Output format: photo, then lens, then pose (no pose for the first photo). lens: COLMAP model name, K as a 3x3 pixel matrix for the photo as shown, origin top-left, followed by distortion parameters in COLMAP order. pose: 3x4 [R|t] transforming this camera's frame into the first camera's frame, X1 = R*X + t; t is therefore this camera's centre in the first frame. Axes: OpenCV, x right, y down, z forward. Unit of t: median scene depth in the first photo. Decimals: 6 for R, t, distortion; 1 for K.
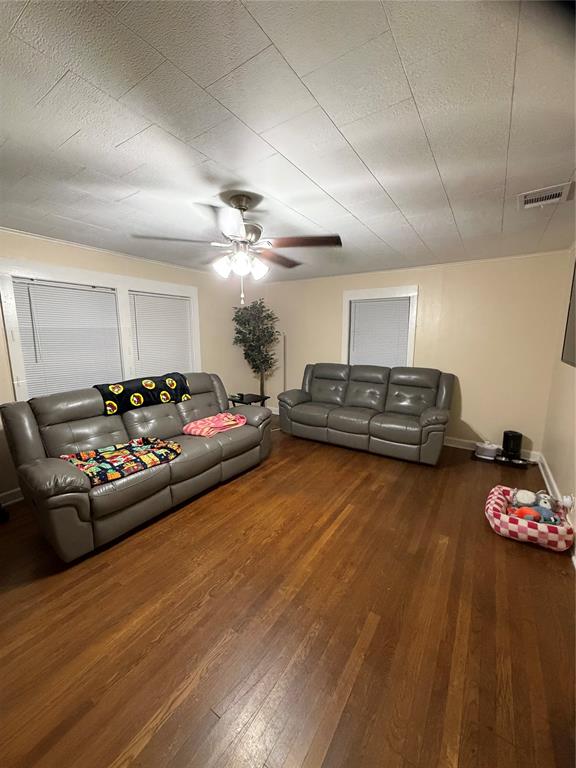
lens RADIAL K [[305.7, 0, 287.9], [0, 305.7, 383.8], [0, 0, 1]] dist [-0.002045, -0.000174]
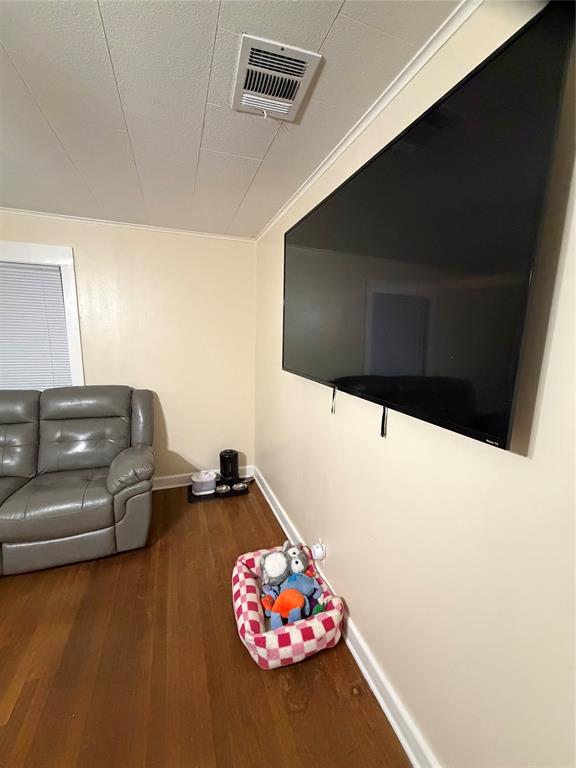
lens RADIAL K [[305.7, 0, 288.8], [0, 305.7, 384.9], [0, 0, 1]] dist [-0.002045, -0.000174]
pose [[0.590135, -0.117298, 0.798738, 0.178395], [0.109303, 0.991887, 0.064905, -0.055284], [-0.799871, 0.049002, 0.598168, 0.339238]]
